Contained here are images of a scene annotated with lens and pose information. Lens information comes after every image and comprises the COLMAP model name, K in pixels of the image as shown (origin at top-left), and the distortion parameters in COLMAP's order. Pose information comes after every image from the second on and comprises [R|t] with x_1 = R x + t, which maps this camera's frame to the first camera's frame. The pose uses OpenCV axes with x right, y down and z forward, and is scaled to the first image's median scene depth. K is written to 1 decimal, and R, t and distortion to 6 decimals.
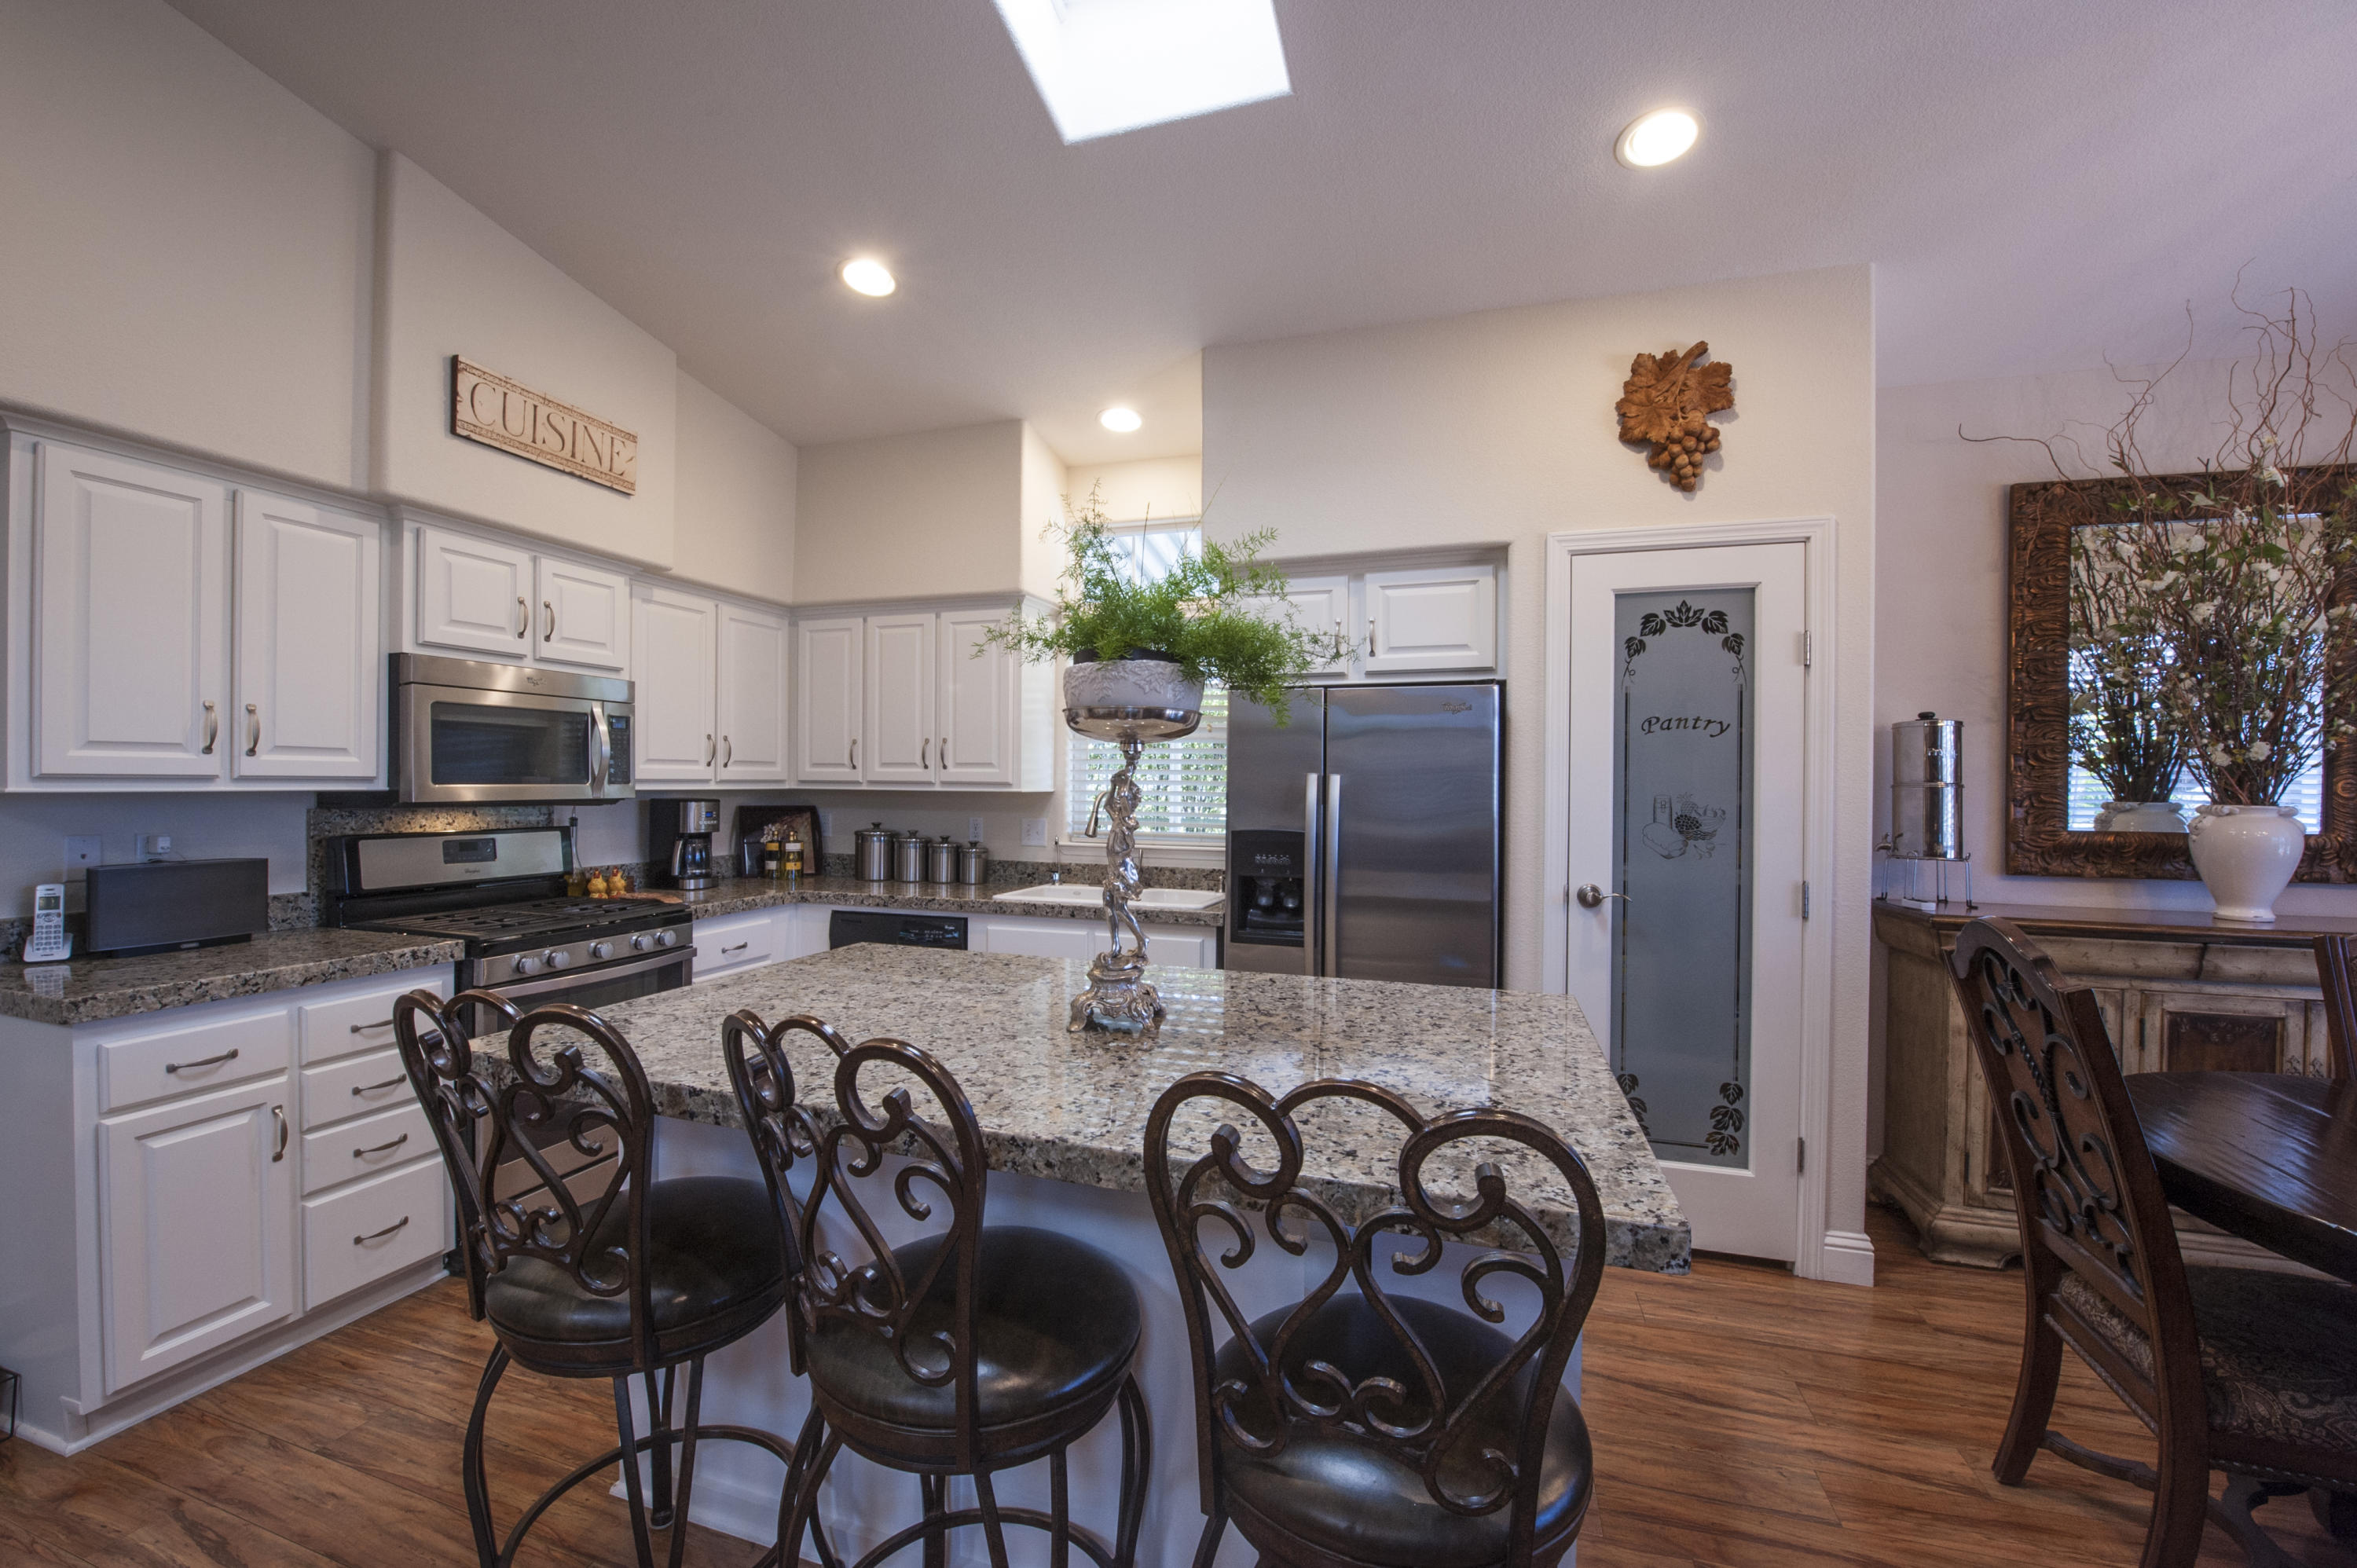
lens RADIAL K [[930.2, 0, 1171.3], [0, 930.2, 791.2], [0, 0, 1]] dist [-0.001214, -0.011898]
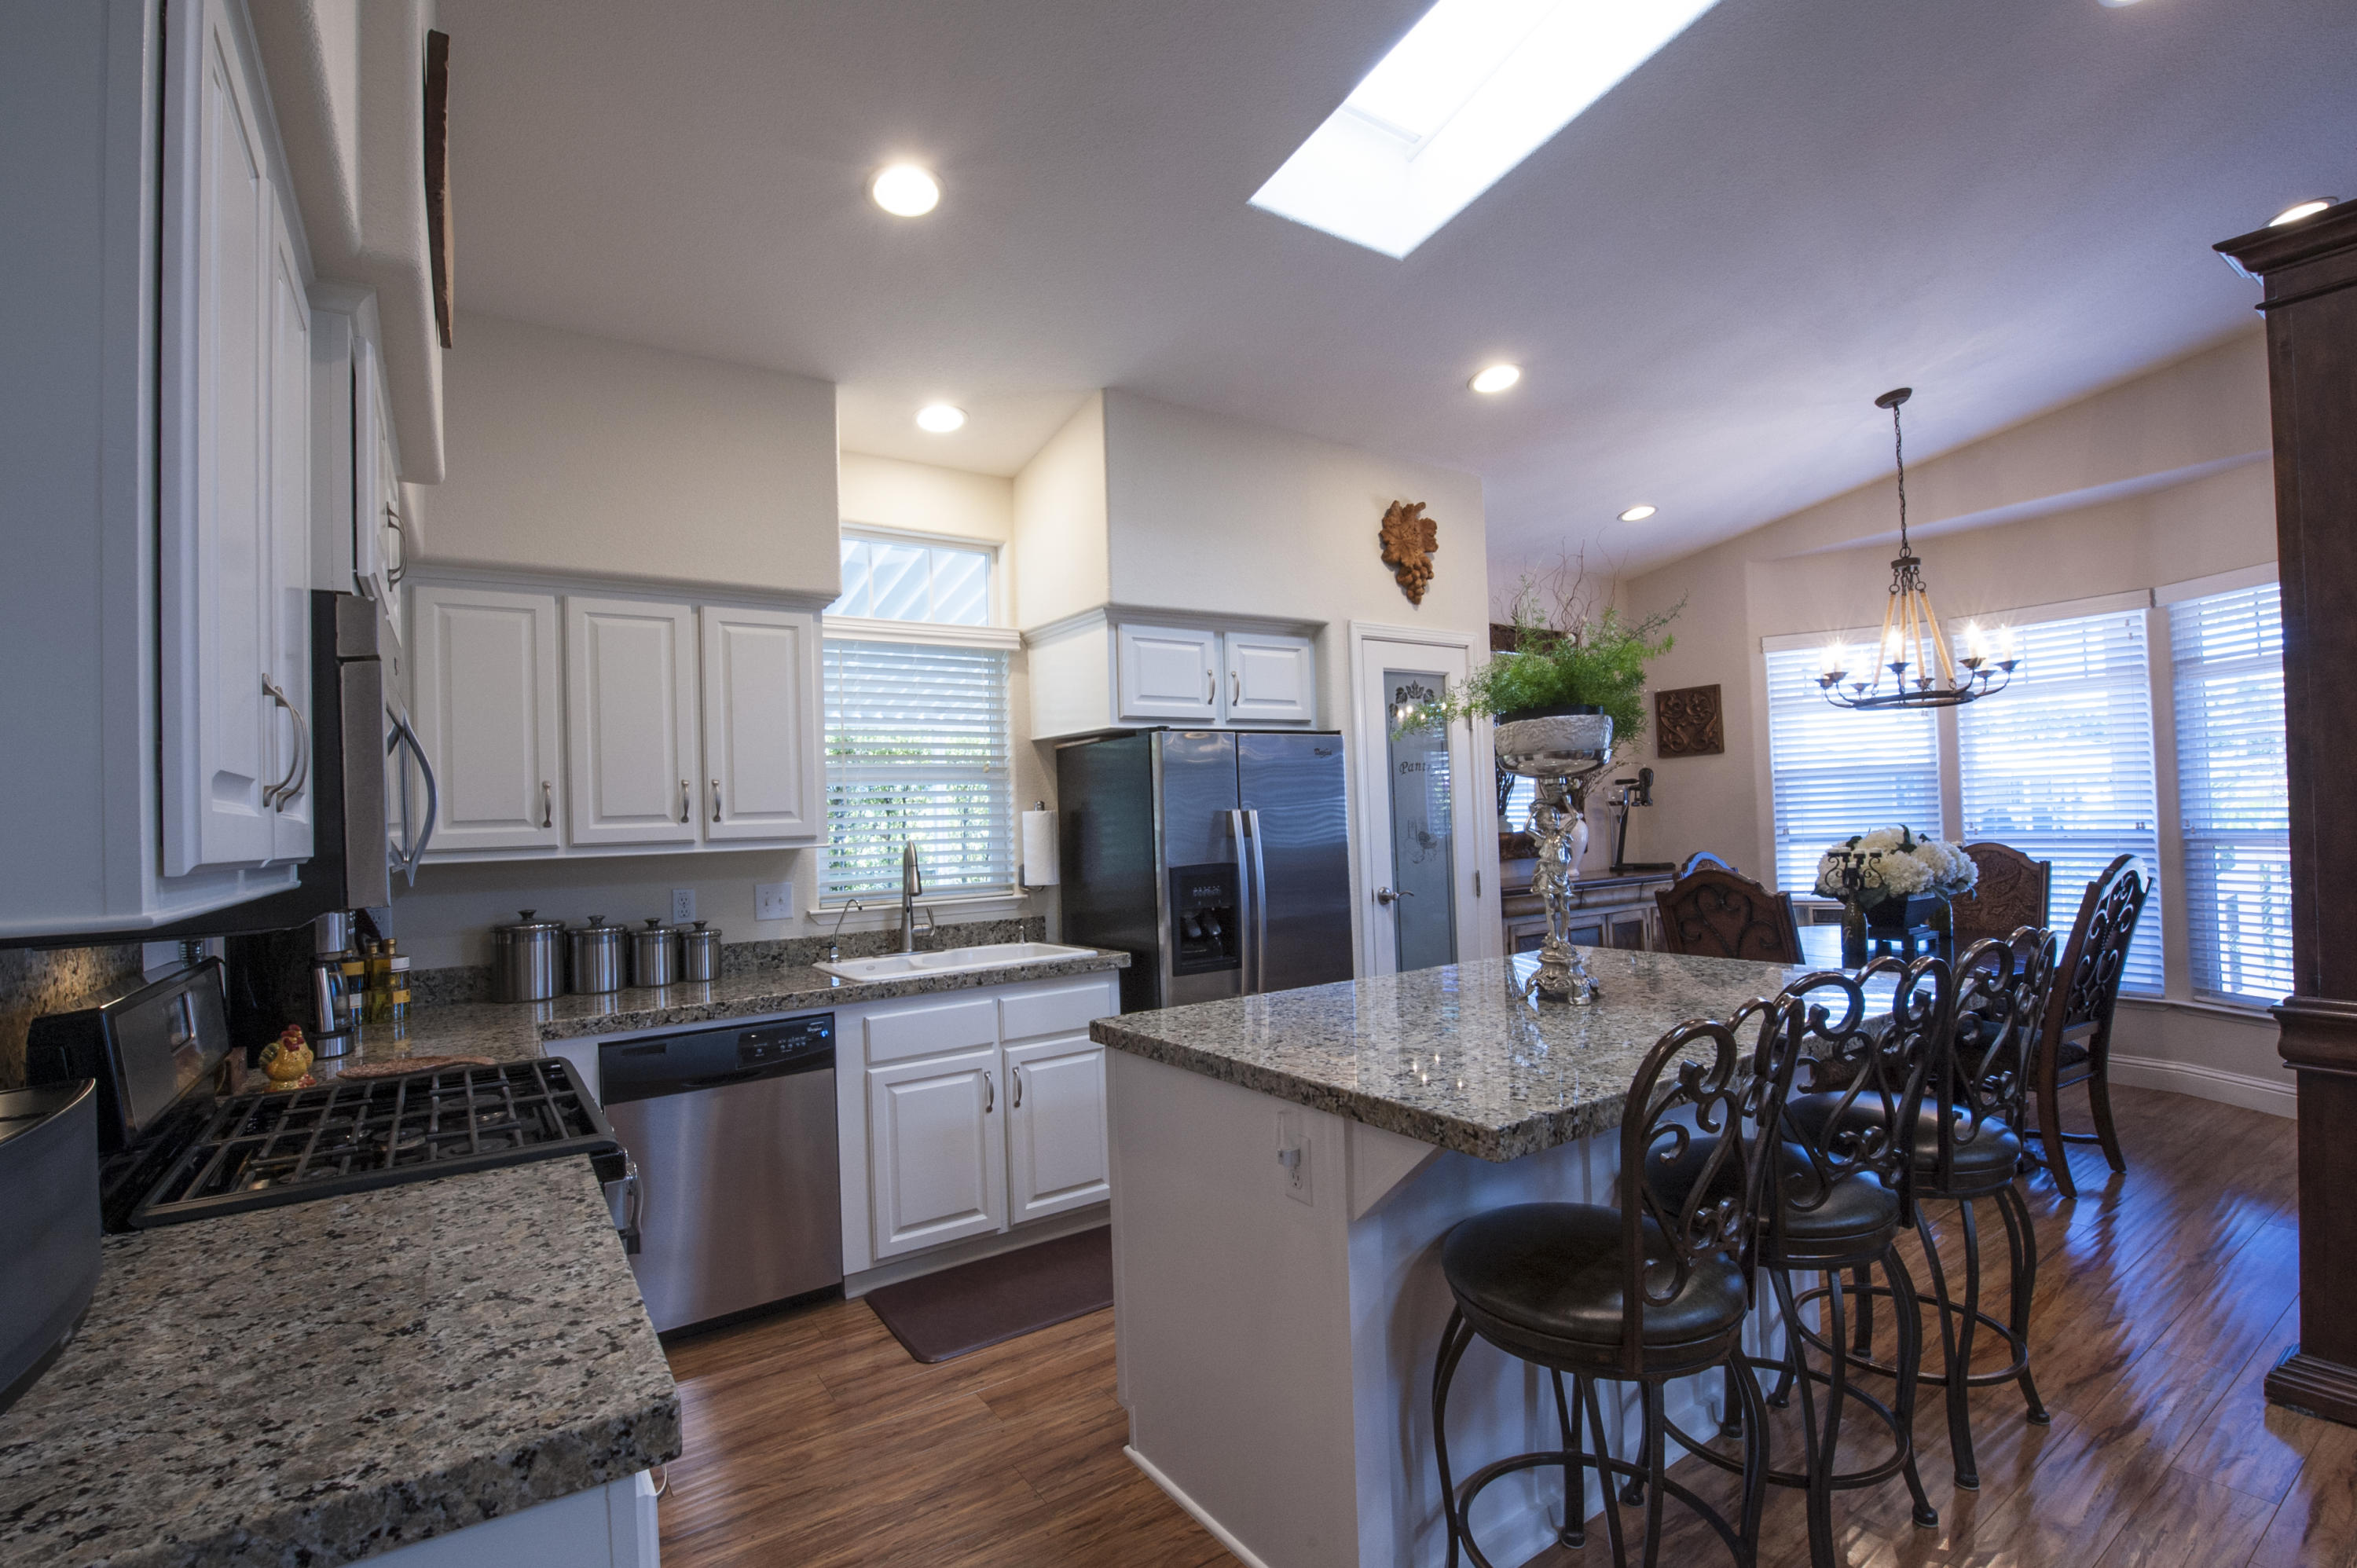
lens RADIAL K [[978.4, 0, 1178.5], [0, 978.4, 784.0], [0, 0, 1]] dist [0.001214, 0.000014]
pose [[0.651543, -0.004975, 0.758596, -0.774605], [0.046882, 0.998331, -0.033719, -0.014293], [-0.757162, 0.057534, 0.650689, 0.301892]]
